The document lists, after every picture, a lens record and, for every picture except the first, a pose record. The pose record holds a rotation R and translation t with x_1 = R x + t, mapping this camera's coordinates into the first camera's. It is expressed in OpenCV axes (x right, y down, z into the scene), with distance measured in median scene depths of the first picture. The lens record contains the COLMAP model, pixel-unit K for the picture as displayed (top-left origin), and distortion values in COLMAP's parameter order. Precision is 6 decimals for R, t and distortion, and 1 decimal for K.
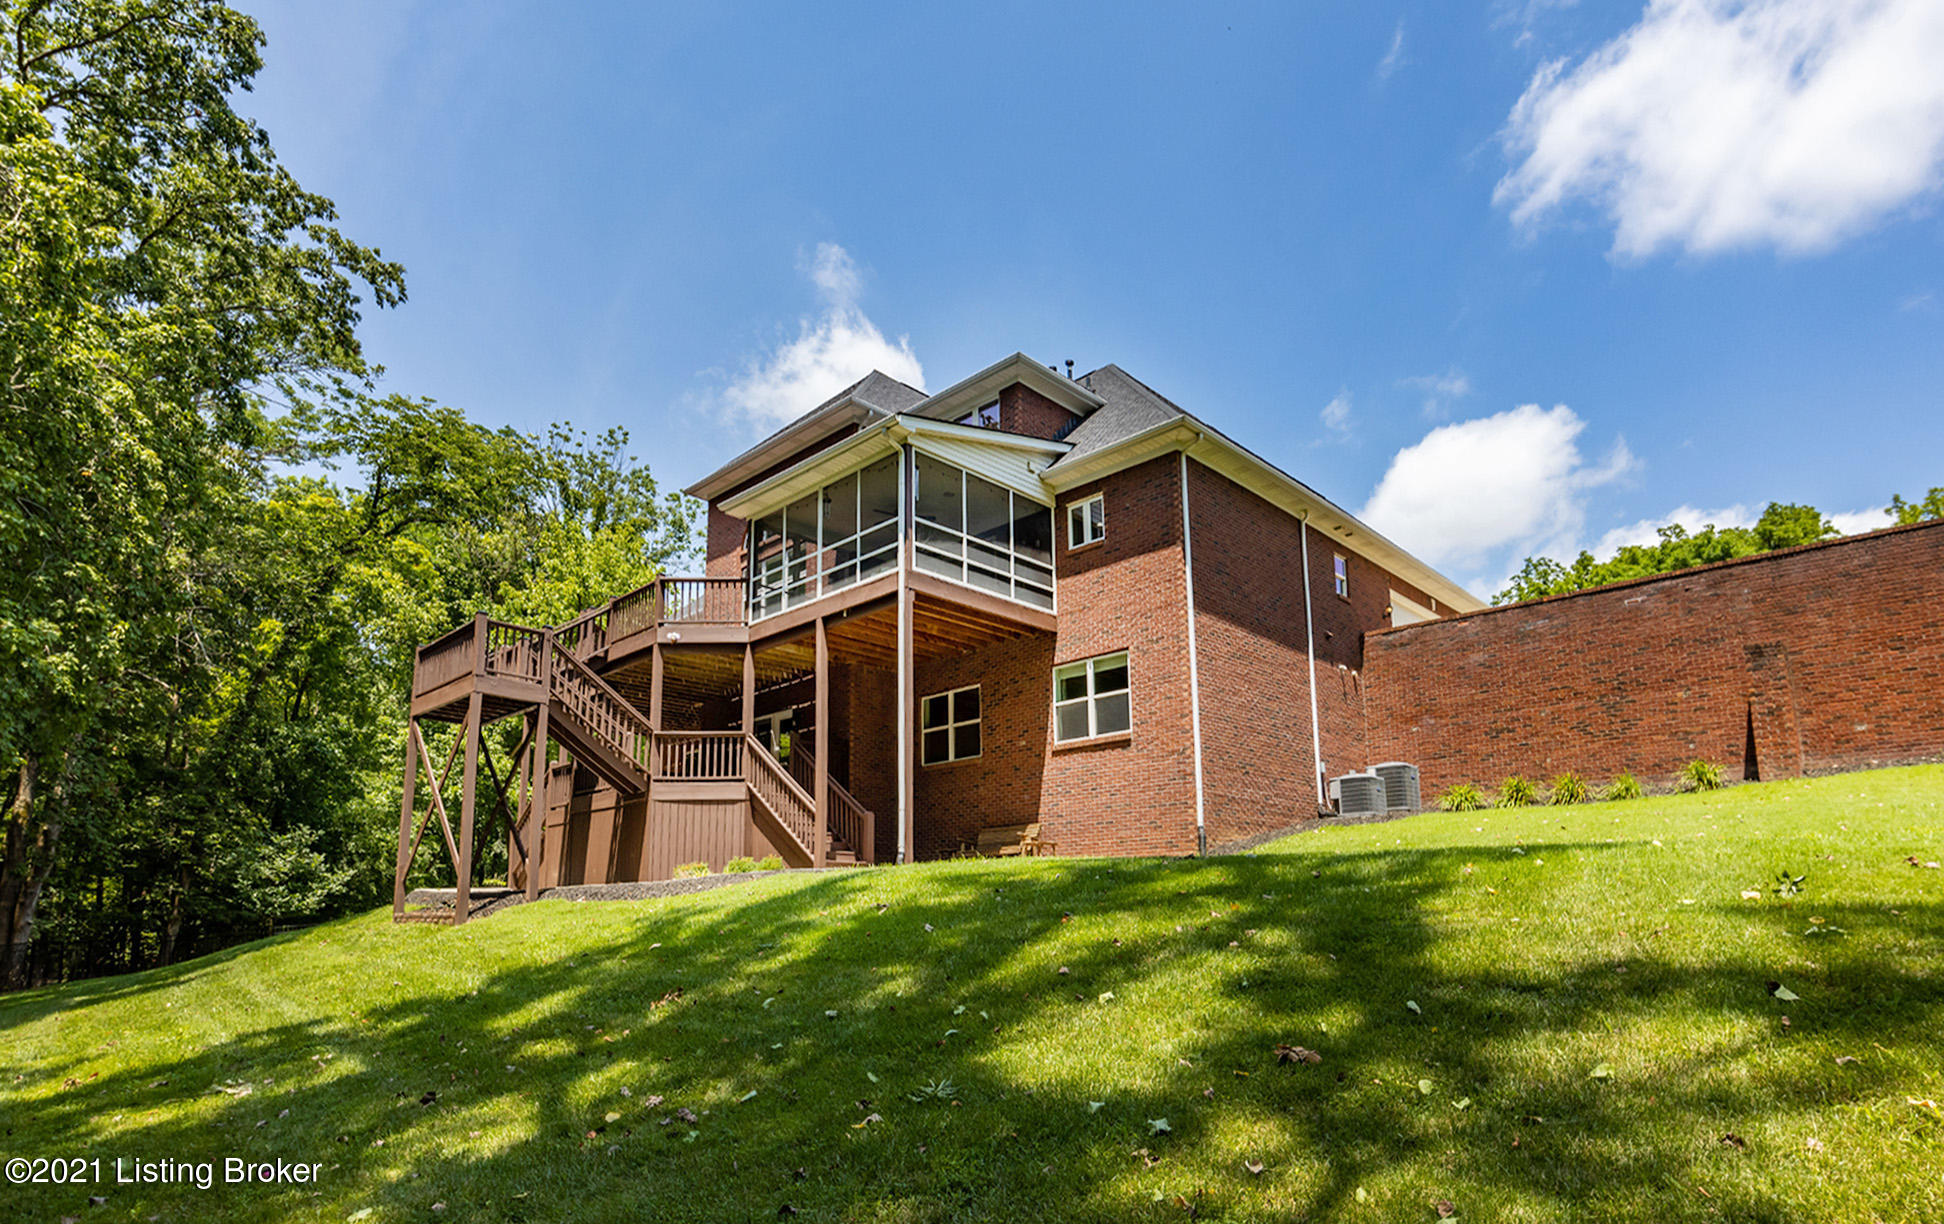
lens RADIAL K [[1017.0, 0, 940.3], [0, 1017.0, 768.8], [0, 0, 1]] dist [-0.001480, -0.003977]
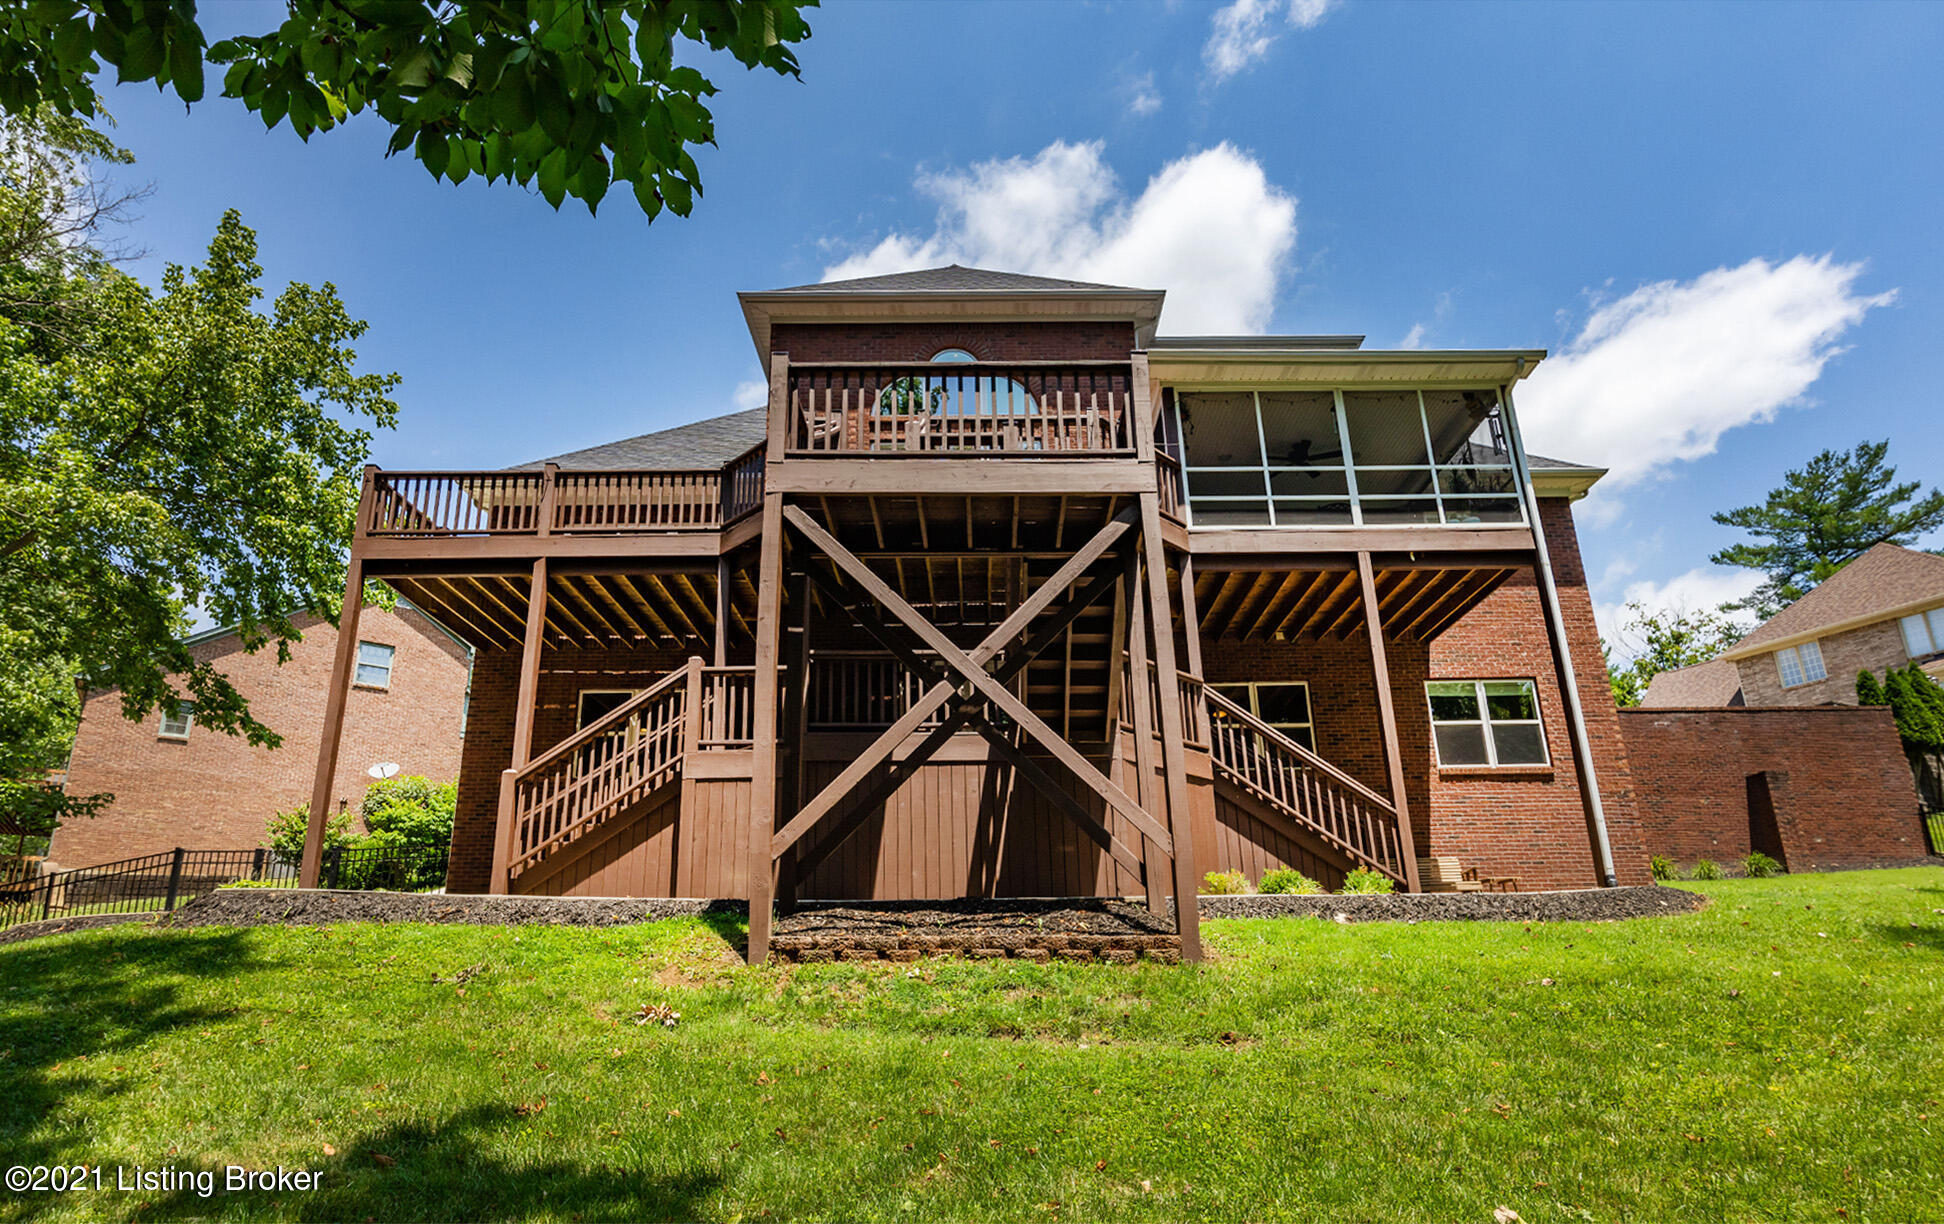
lens RADIAL K [[1017.0, 0, 951.9], [0, 1017.0, 677.4], [0, 0, 1]] dist [-0.001480, -0.003977]
pose [[0.725252, 0.207540, 0.656457, -0.763318], [-0.103123, 0.975473, -0.194468, 0.111126], [-0.680717, 0.073342, 0.728866, 0.629165]]
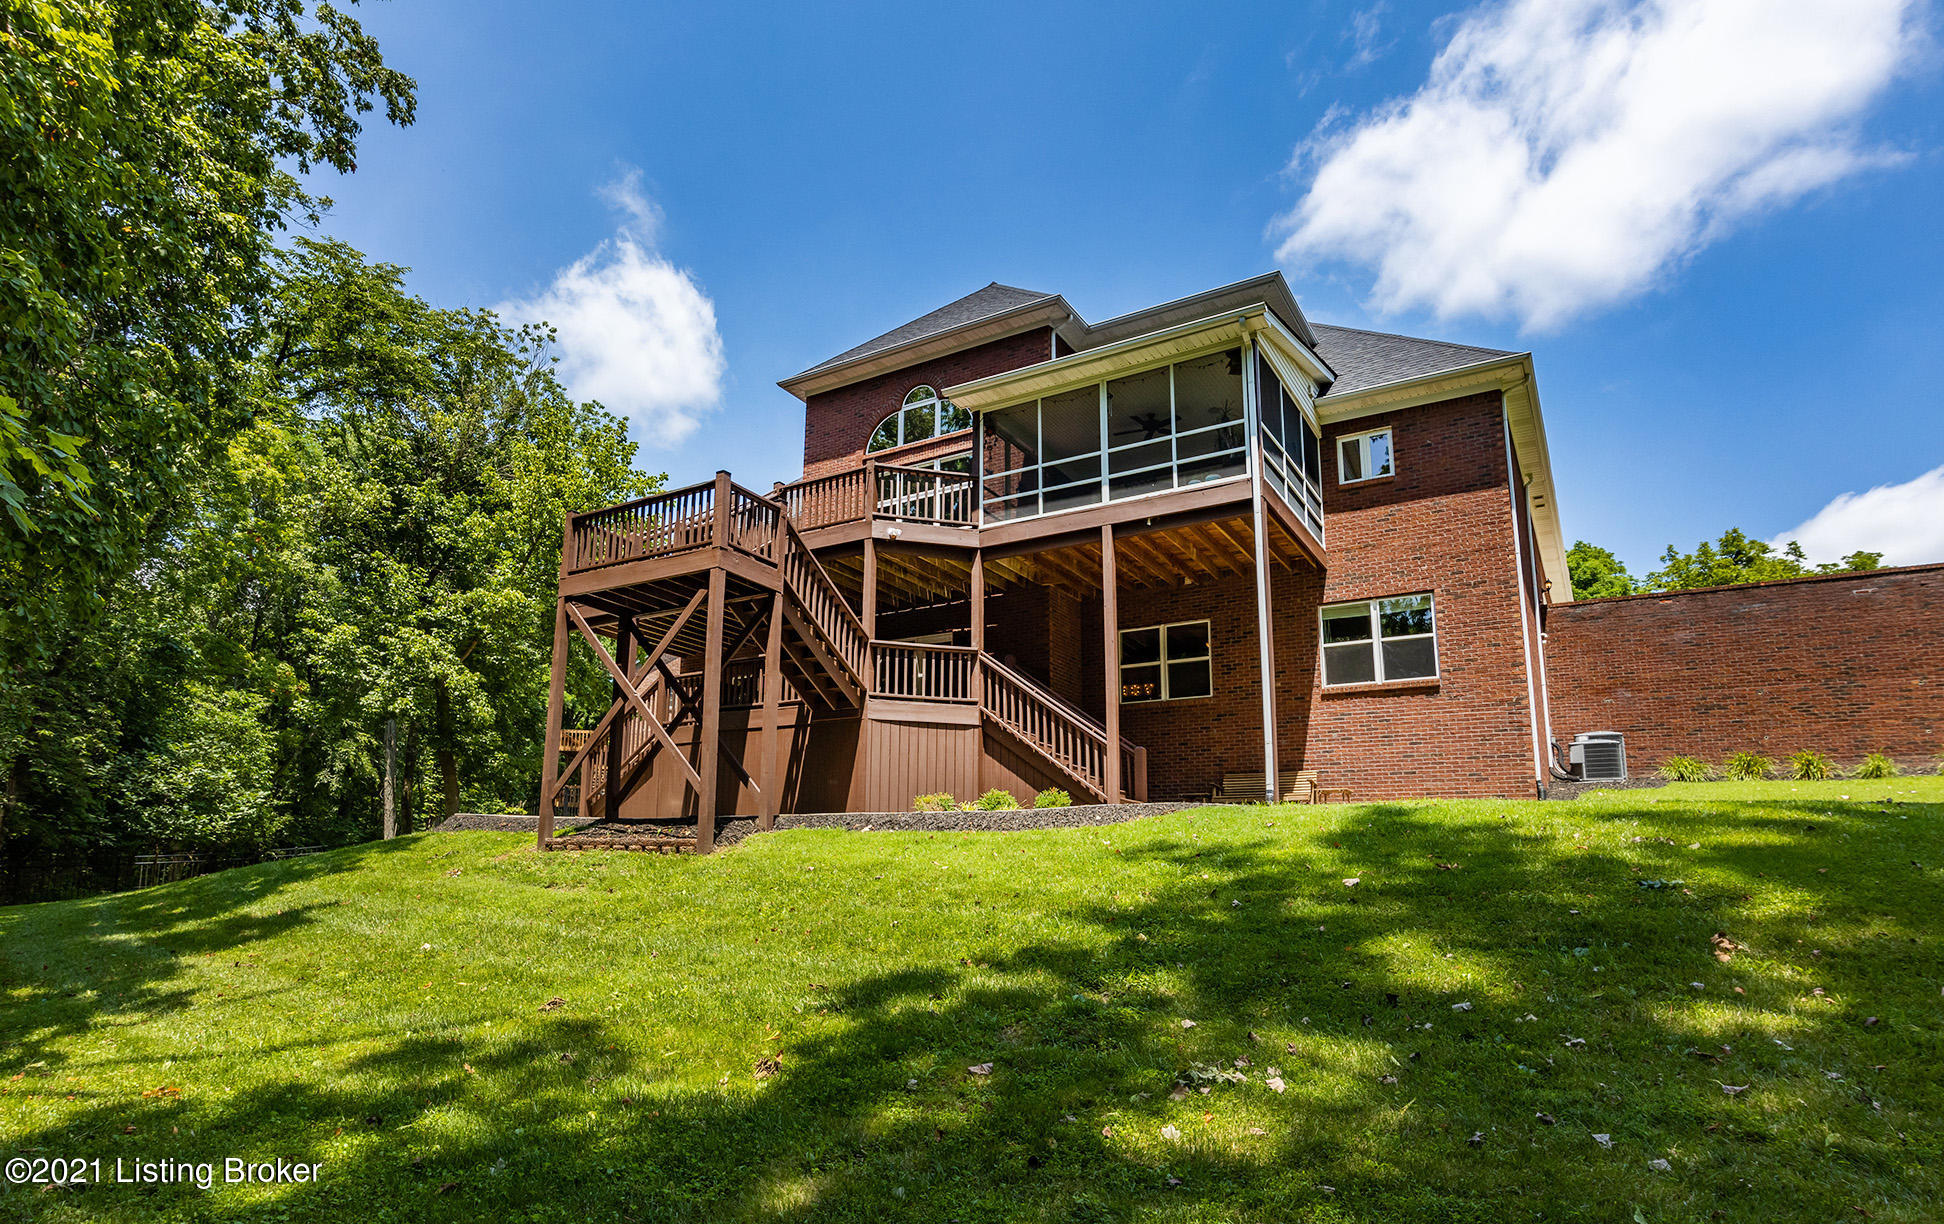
lens RADIAL K [[1017.0, 0, 974.7], [0, 1017.0, 717.4], [0, 0, 1]] dist [-0.001480, -0.003977]
pose [[0.976448, 0.068917, 0.204451, -0.381264], [-0.065258, 0.997565, -0.024595, 0.046119], [-0.205648, 0.010673, 0.978568, 0.147766]]
